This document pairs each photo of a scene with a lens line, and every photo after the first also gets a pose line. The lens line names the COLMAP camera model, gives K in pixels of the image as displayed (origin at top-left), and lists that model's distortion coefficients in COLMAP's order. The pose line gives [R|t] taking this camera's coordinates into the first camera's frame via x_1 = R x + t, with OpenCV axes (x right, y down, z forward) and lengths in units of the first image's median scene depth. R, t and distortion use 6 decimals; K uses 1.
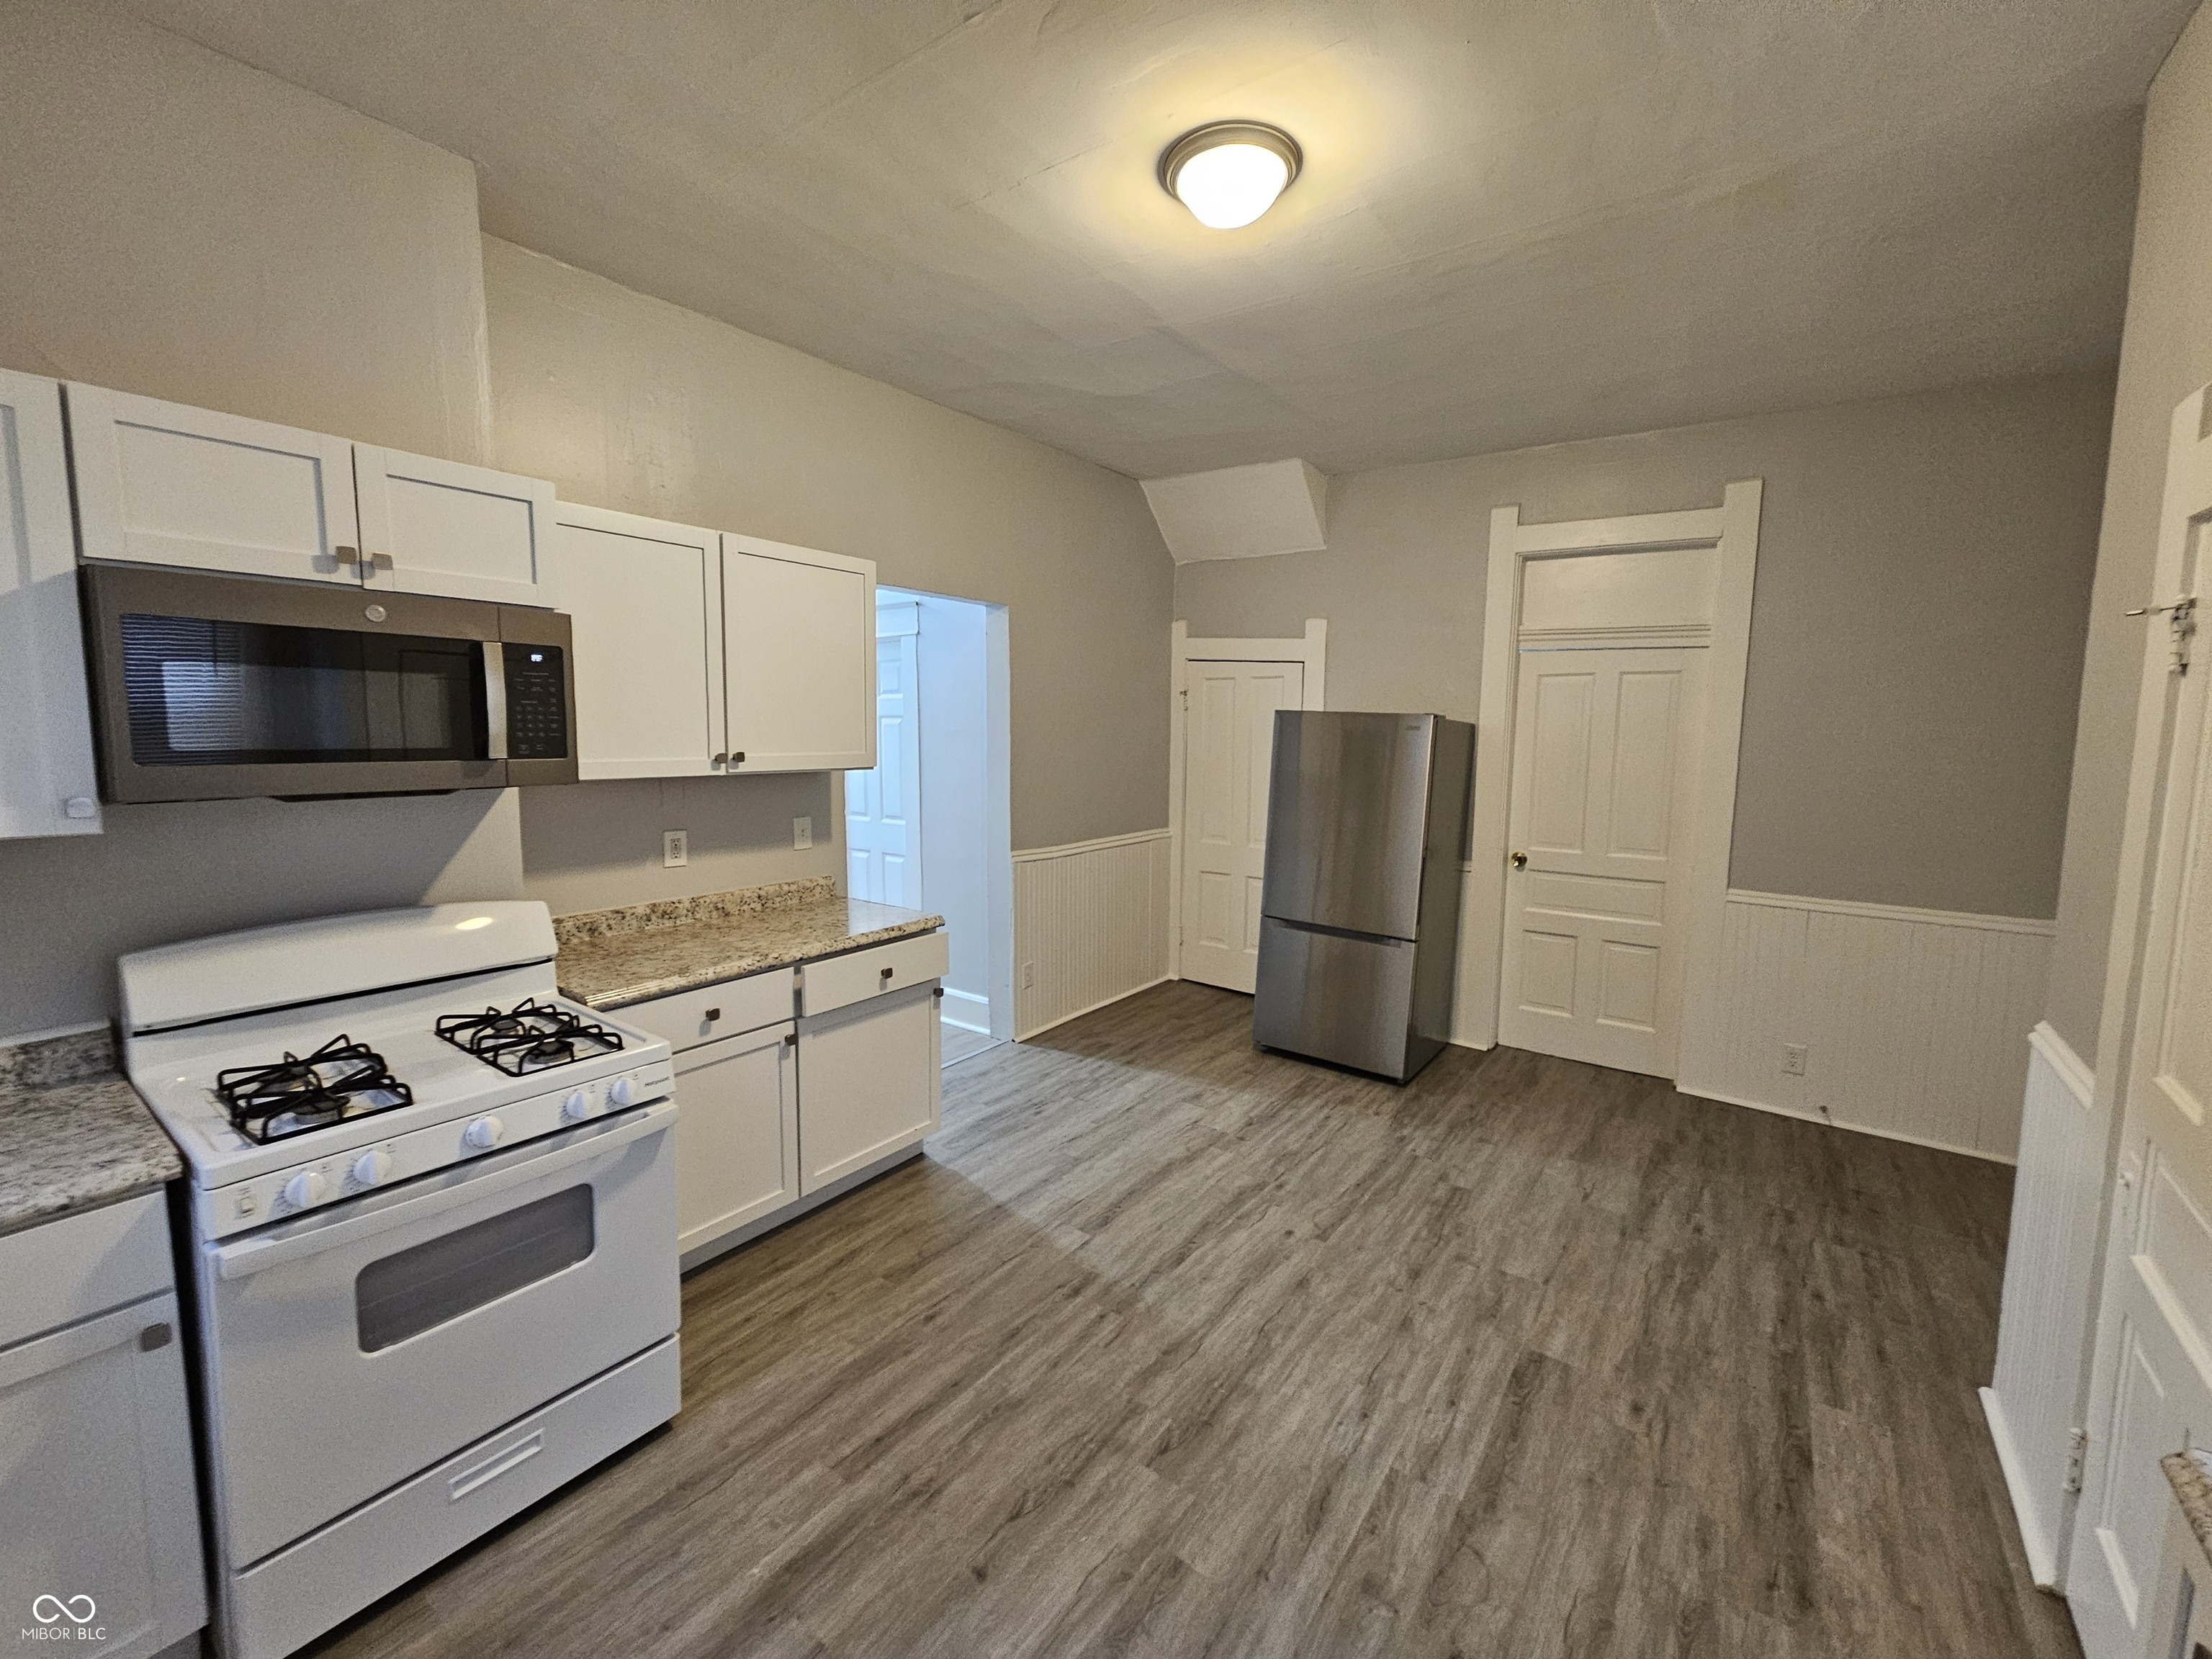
lens RADIAL K [[903.4, 0, 1116.3], [0, 903.4, 799.3], [0, 0, 1]] dist [0.125565, -0.000086]
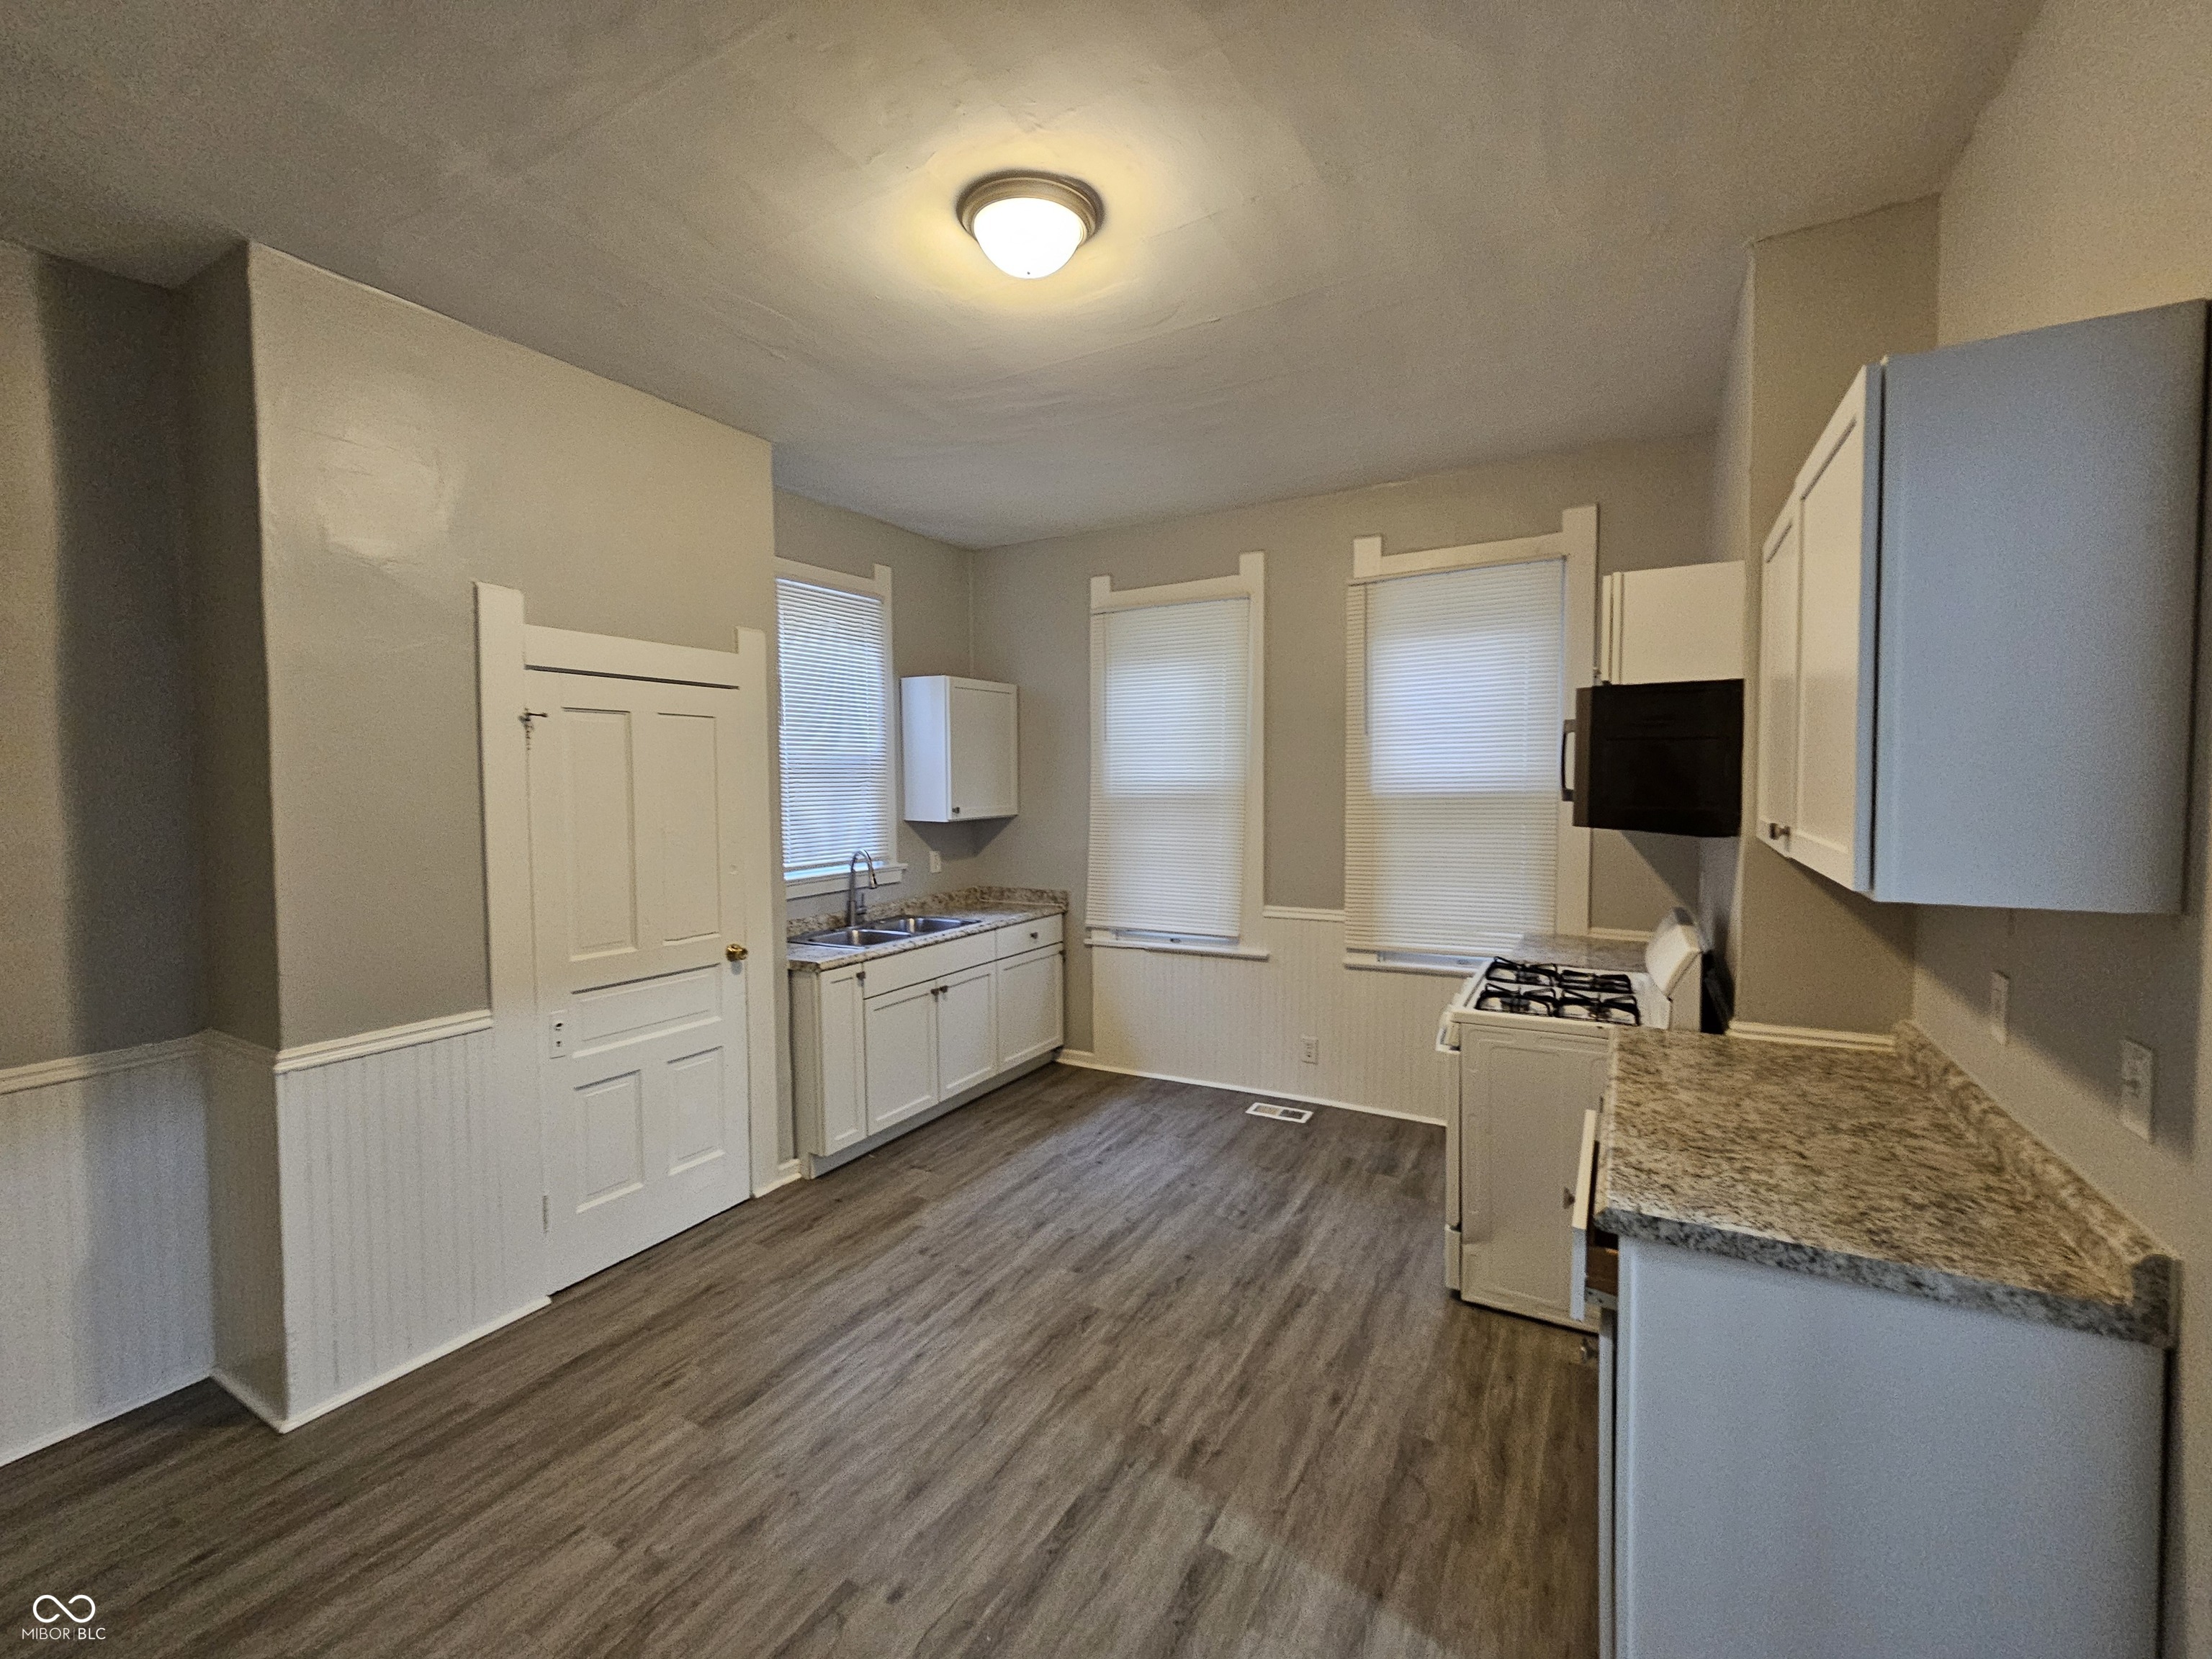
lens RADIAL K [[903.4, 0, 1116.3], [0, 903.4, 799.3], [0, 0, 1]] dist [0.125565, -0.000086]
pose [[-0.993553, -0.002768, -0.113336, 0.139584], [-0.016075, 0.993041, 0.116668, -0.167261], [0.112224, 0.117738, -0.986683, 1.932241]]
